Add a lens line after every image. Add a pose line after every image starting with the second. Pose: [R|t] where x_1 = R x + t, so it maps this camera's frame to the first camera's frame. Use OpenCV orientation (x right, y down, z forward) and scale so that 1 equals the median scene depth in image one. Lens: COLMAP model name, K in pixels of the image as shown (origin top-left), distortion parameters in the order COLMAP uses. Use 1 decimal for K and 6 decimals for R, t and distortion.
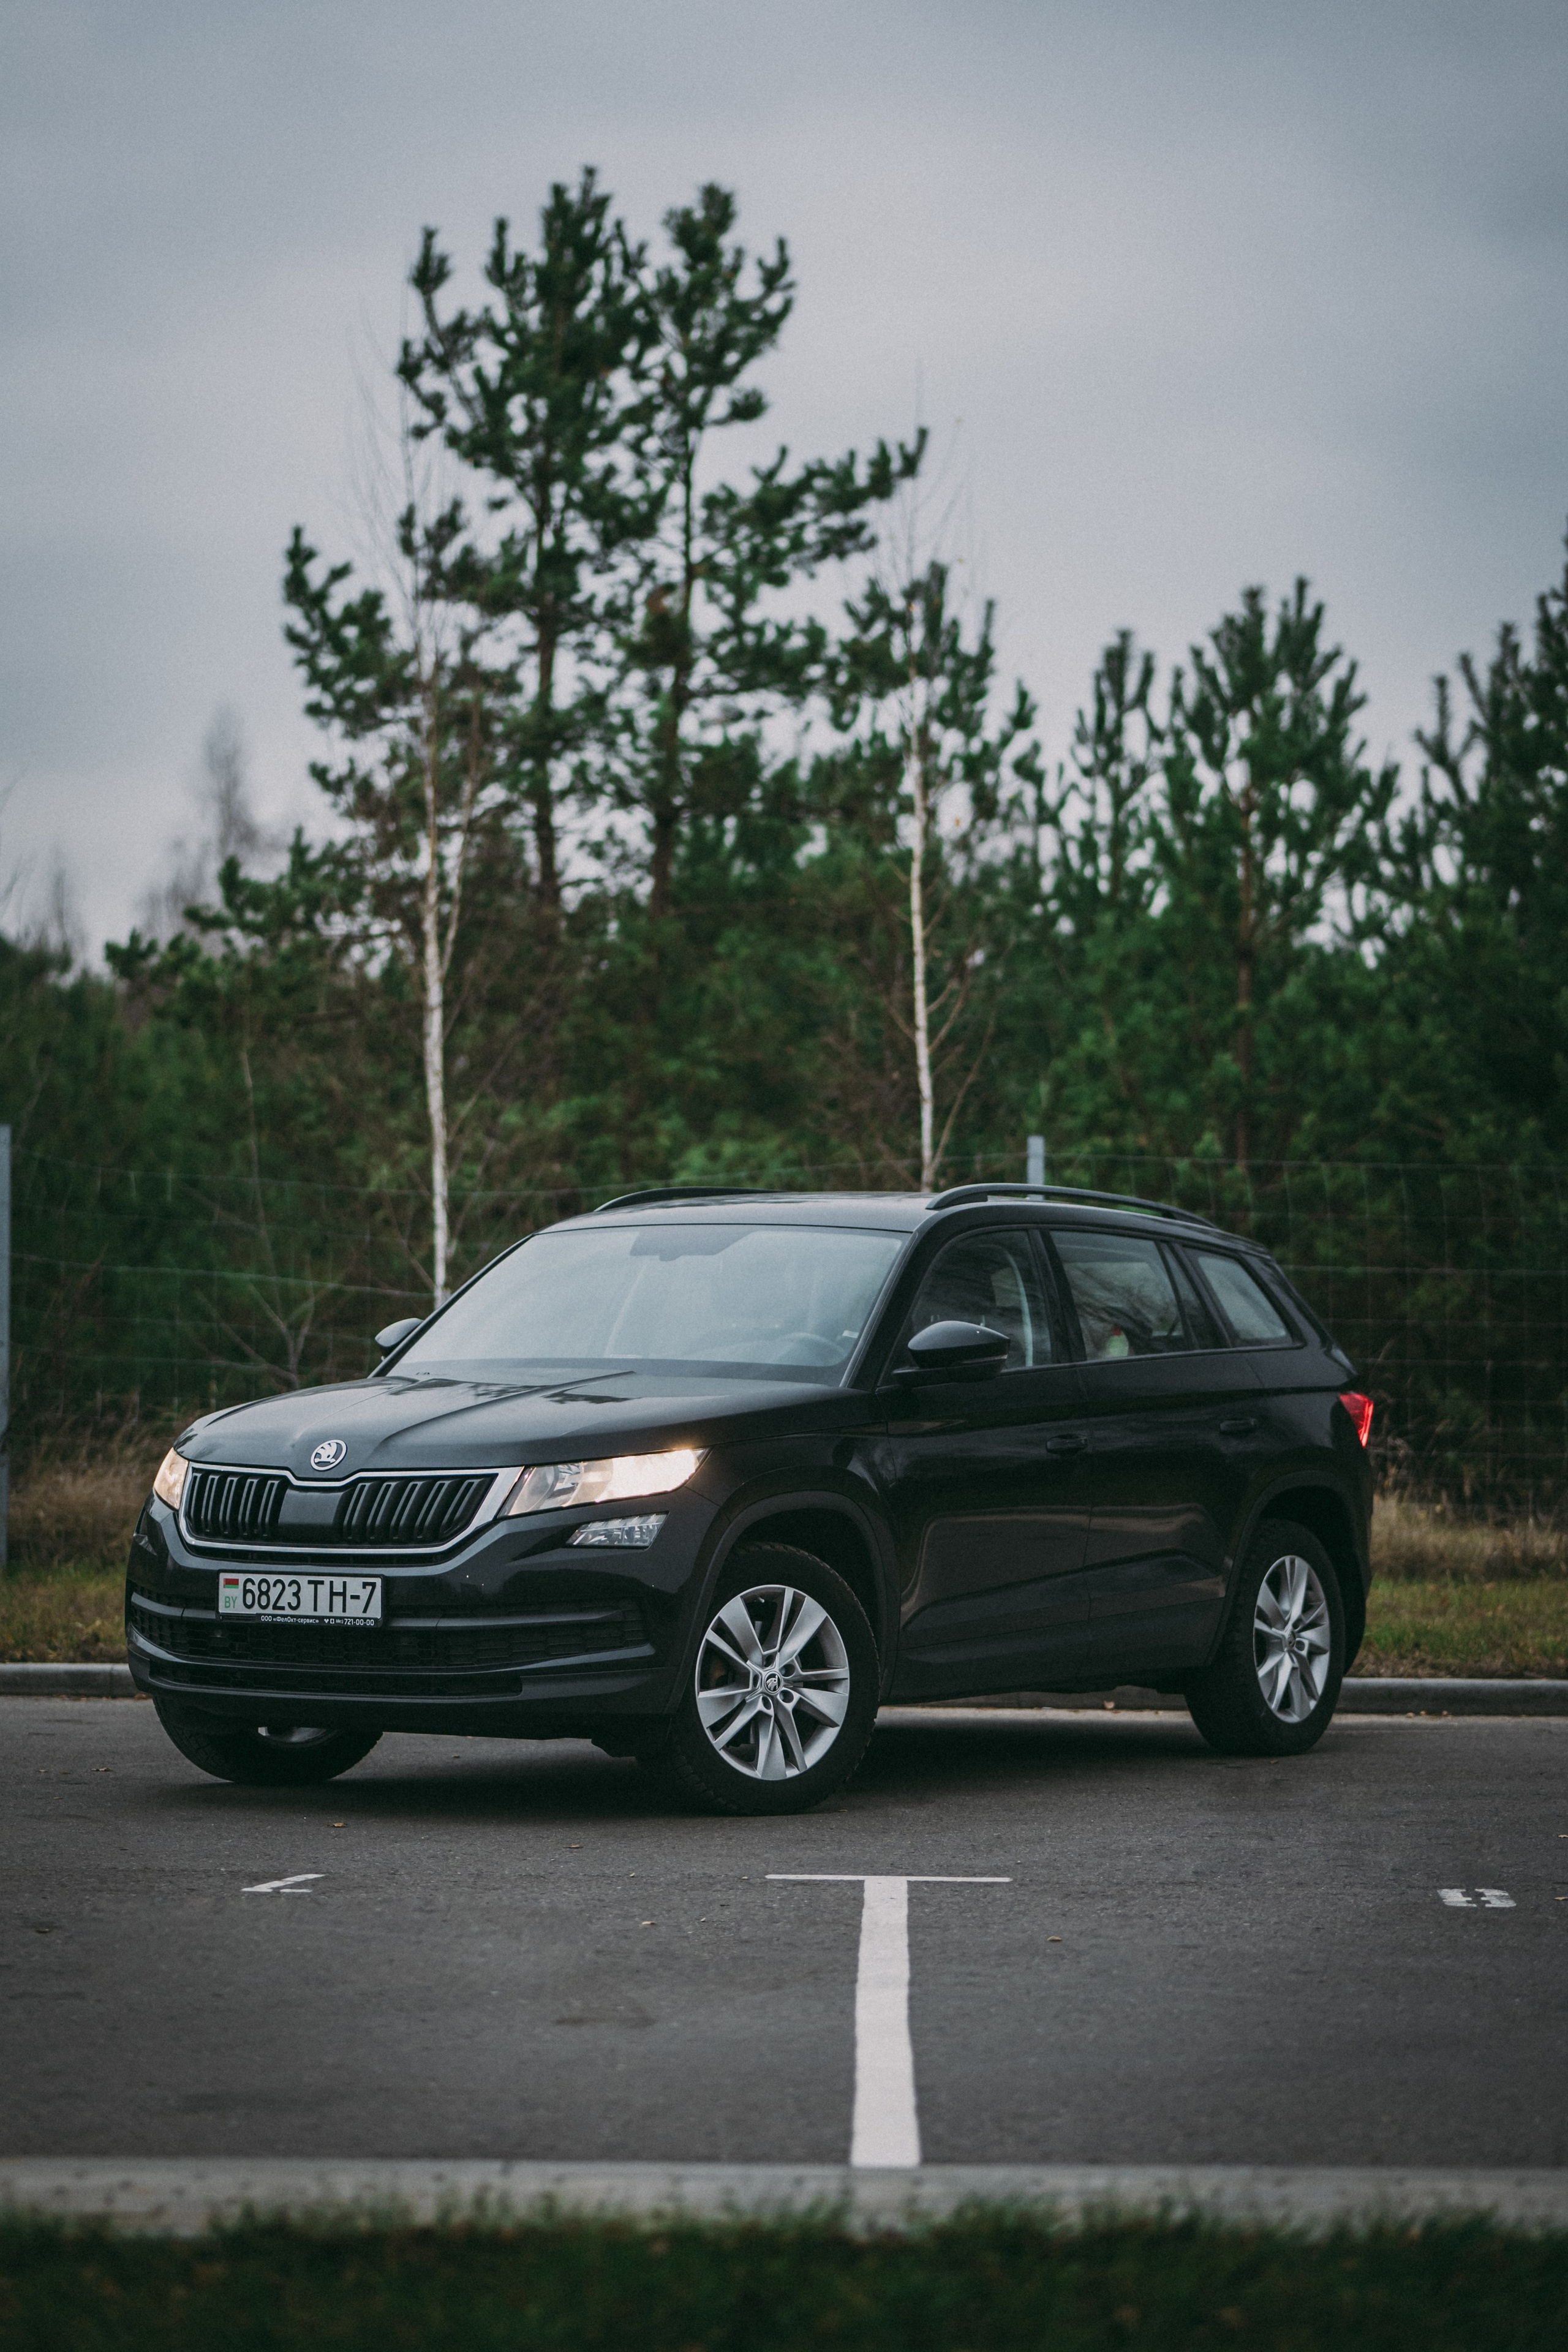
lens RADIAL K [[5723.2, 0, 730.6], [0, 5723.2, 1175.2], [0, 0, 1]] dist [0.003013, -0.012825]
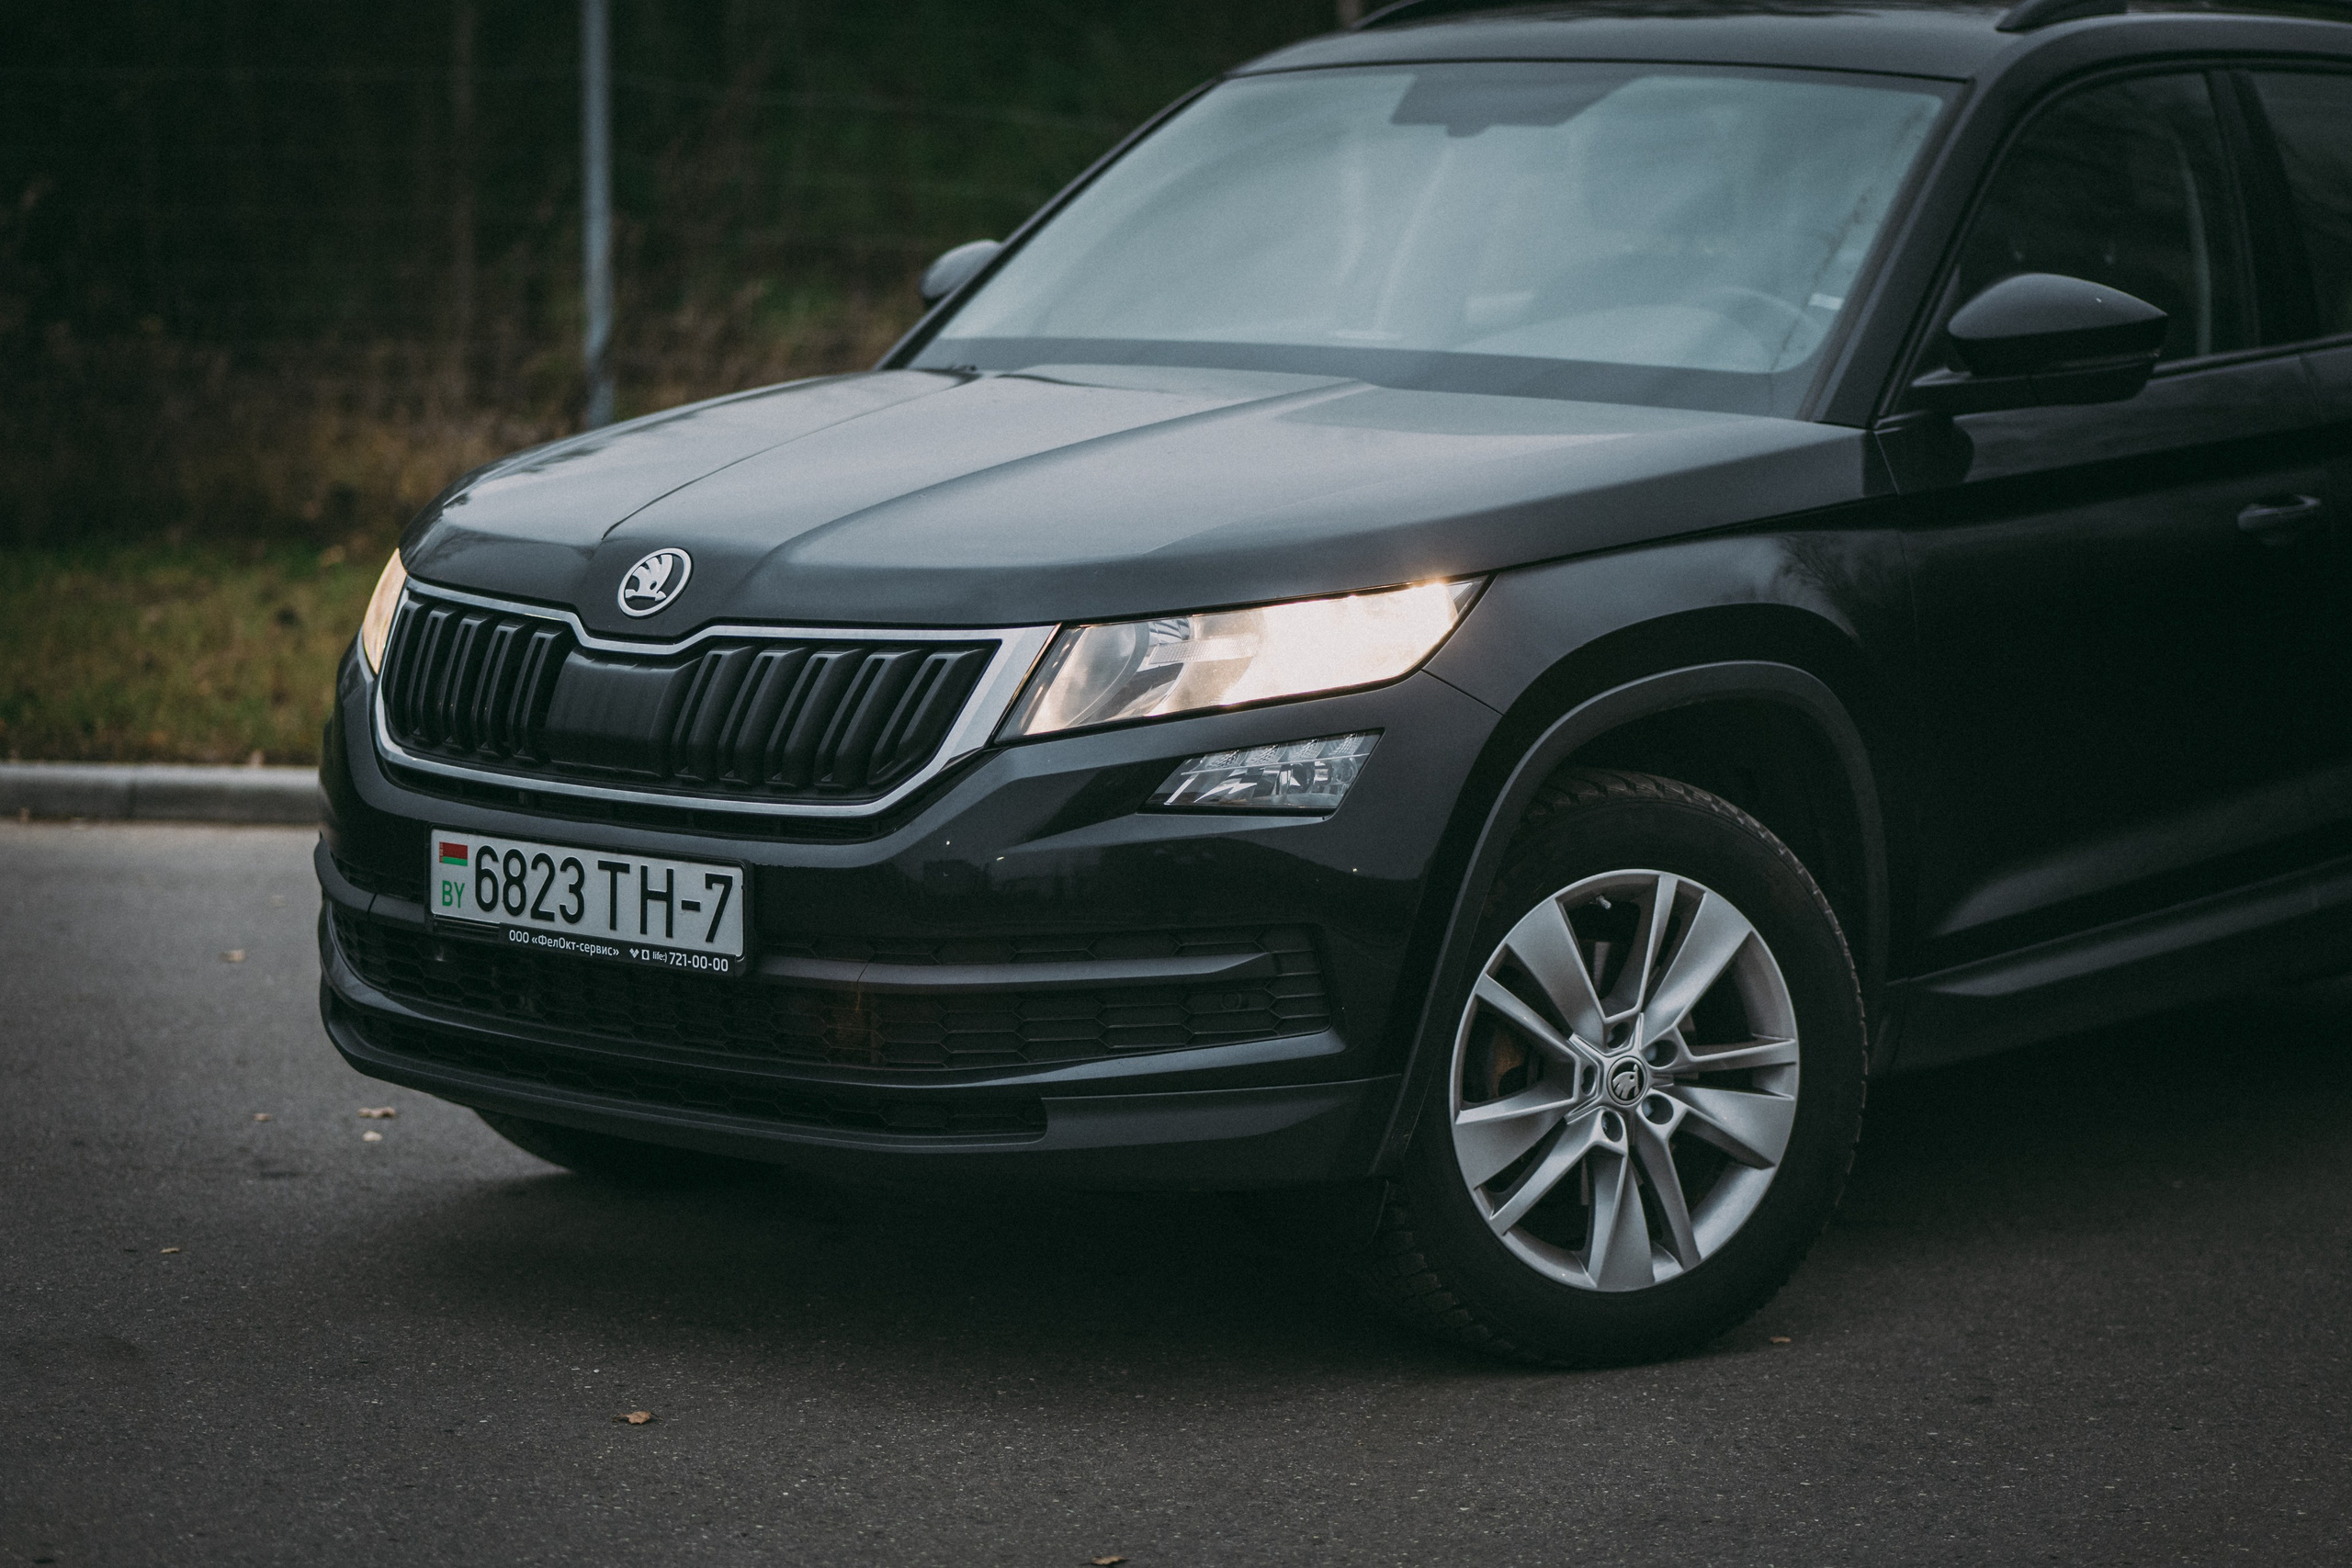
lens RADIAL K [[5656.0, 0, 1185.5], [0, 5656.0, 818.3], [0, 0, 1]] dist [-0.015932, 0.164651]
pose [[0.993041, 0.016870, -0.116551, 0.022378], [0.001102, 0.988312, 0.152443, -0.001121], [0.117760, -0.151511, 0.981416, 0.502789]]
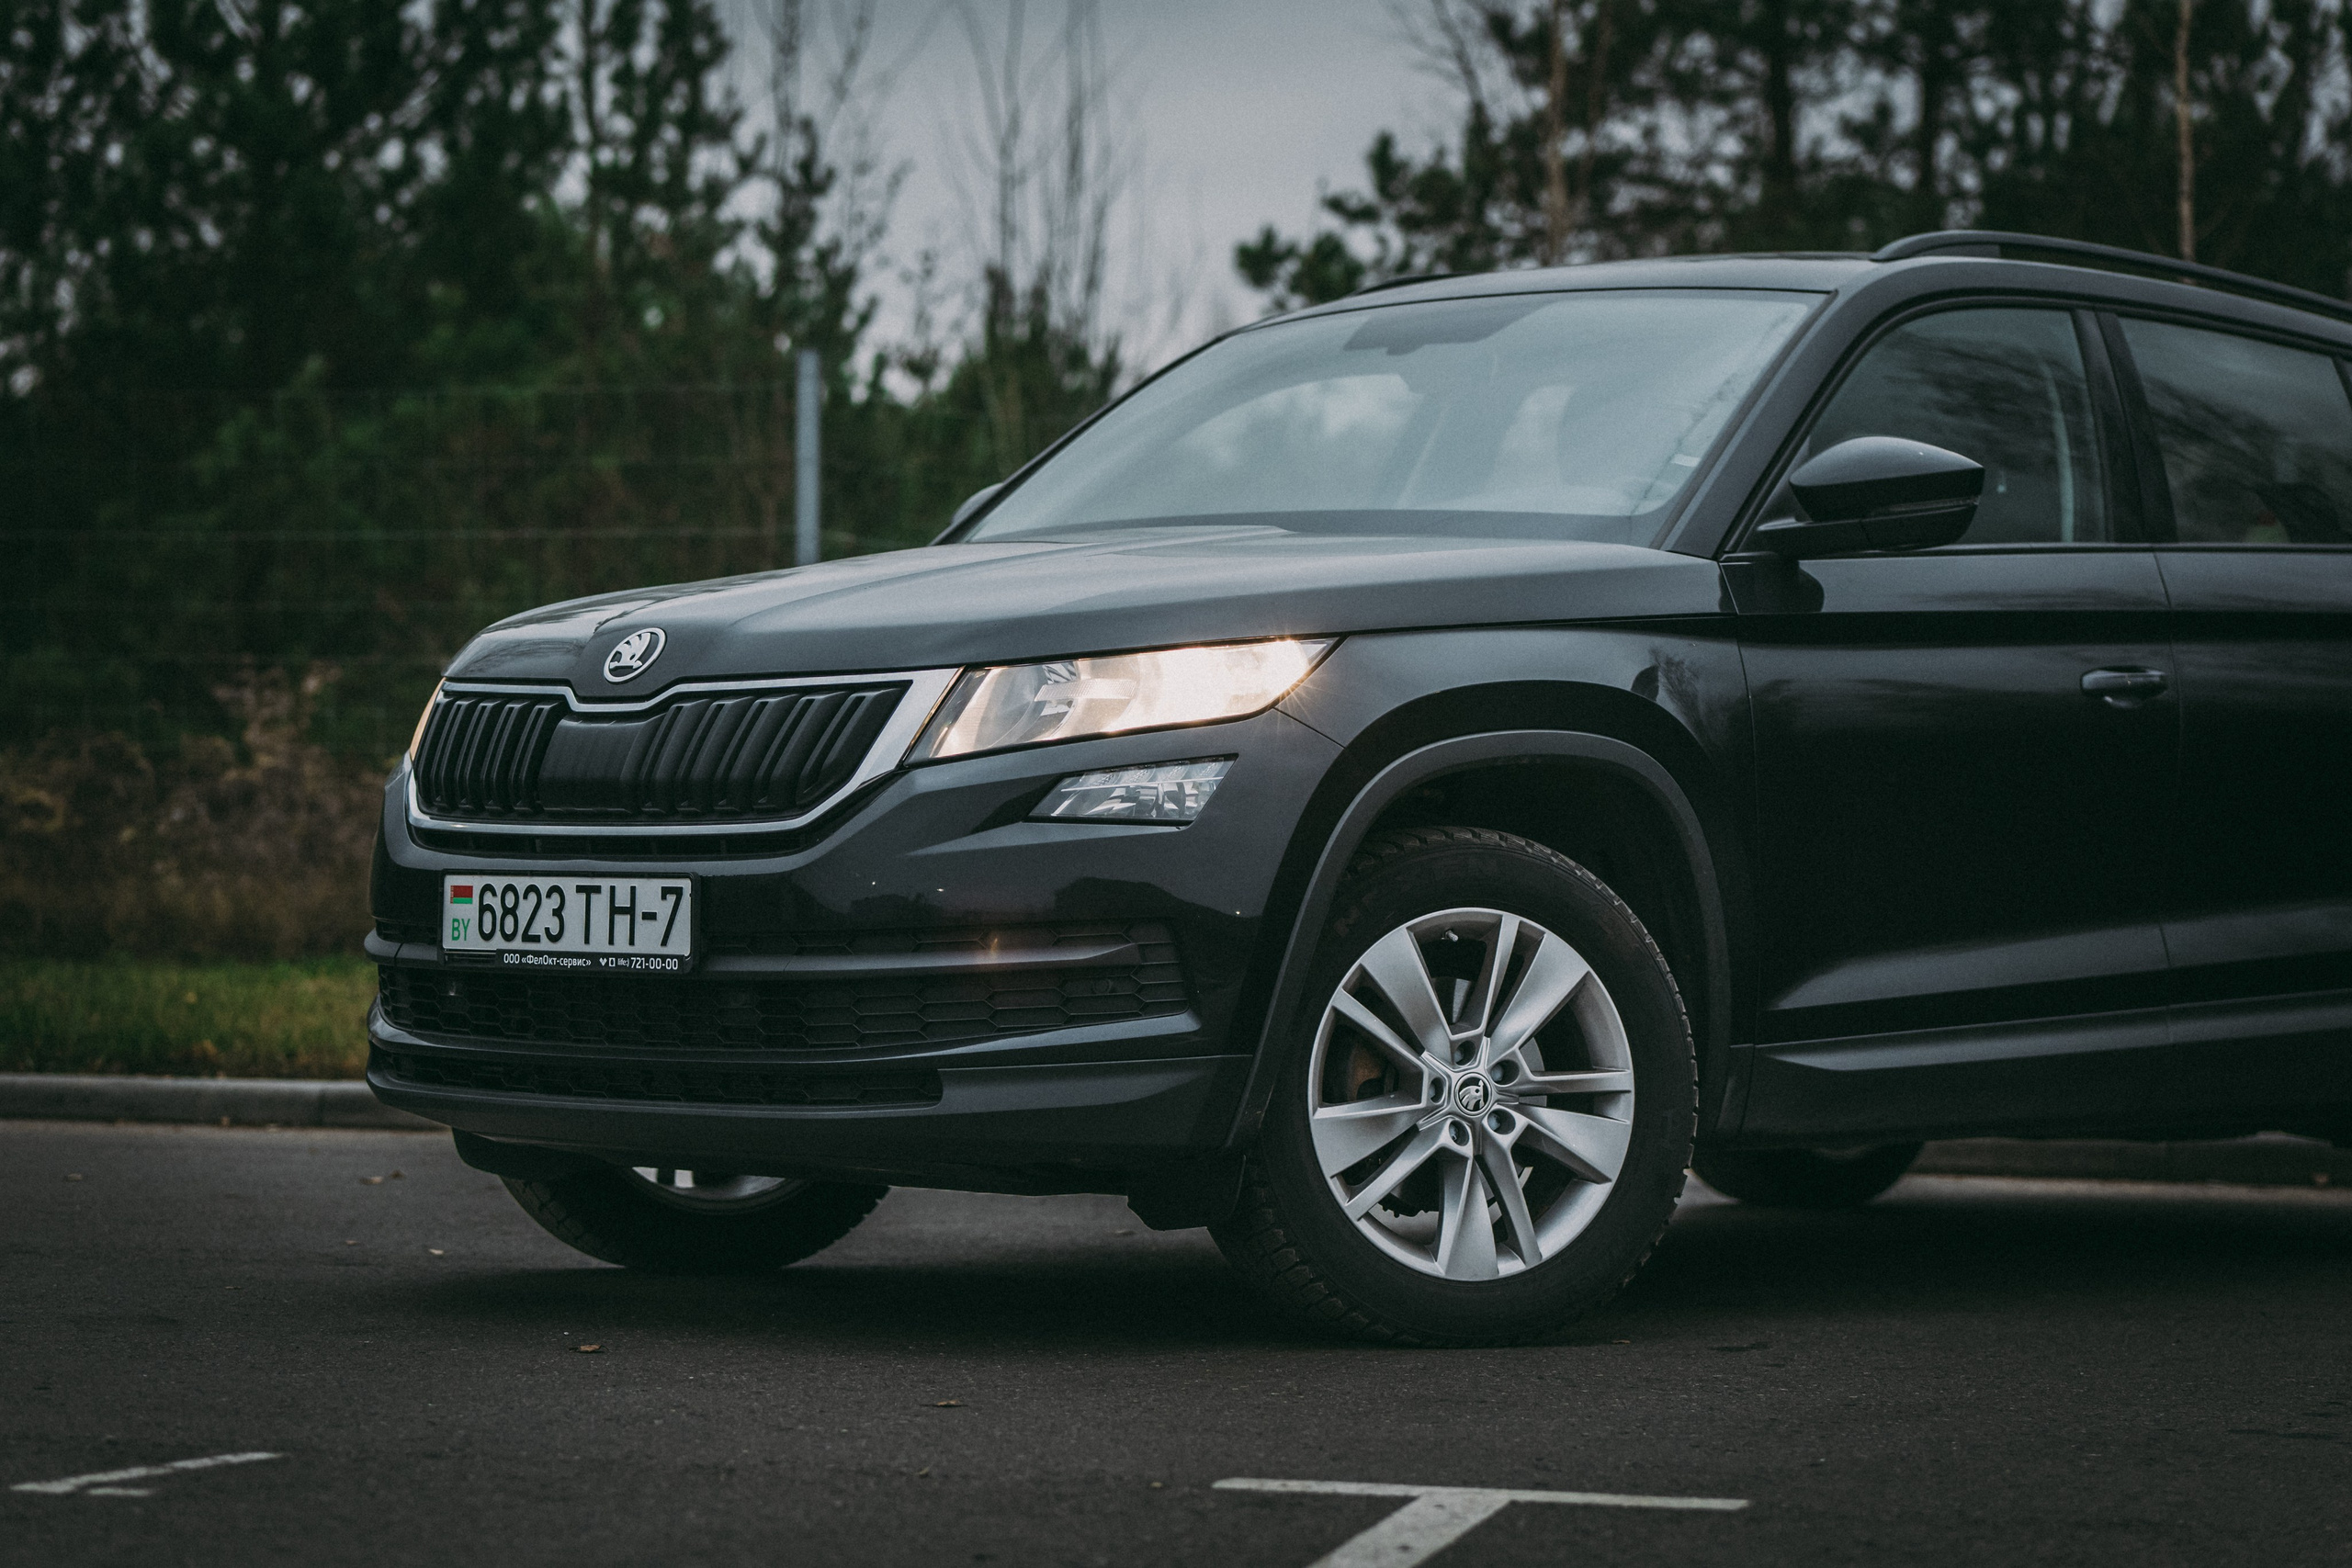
lens RADIAL K [[5656.0, 0, 1185.5], [0, 5656.0, 818.3], [0, 0, 1]] dist [-0.015932, 0.164651]
pose [[0.981977, 0.004326, -0.188952, 0.071592], [-0.000285, 0.999771, 0.021409, 0.047562], [0.189001, -0.020969, 0.981753, 0.443590]]
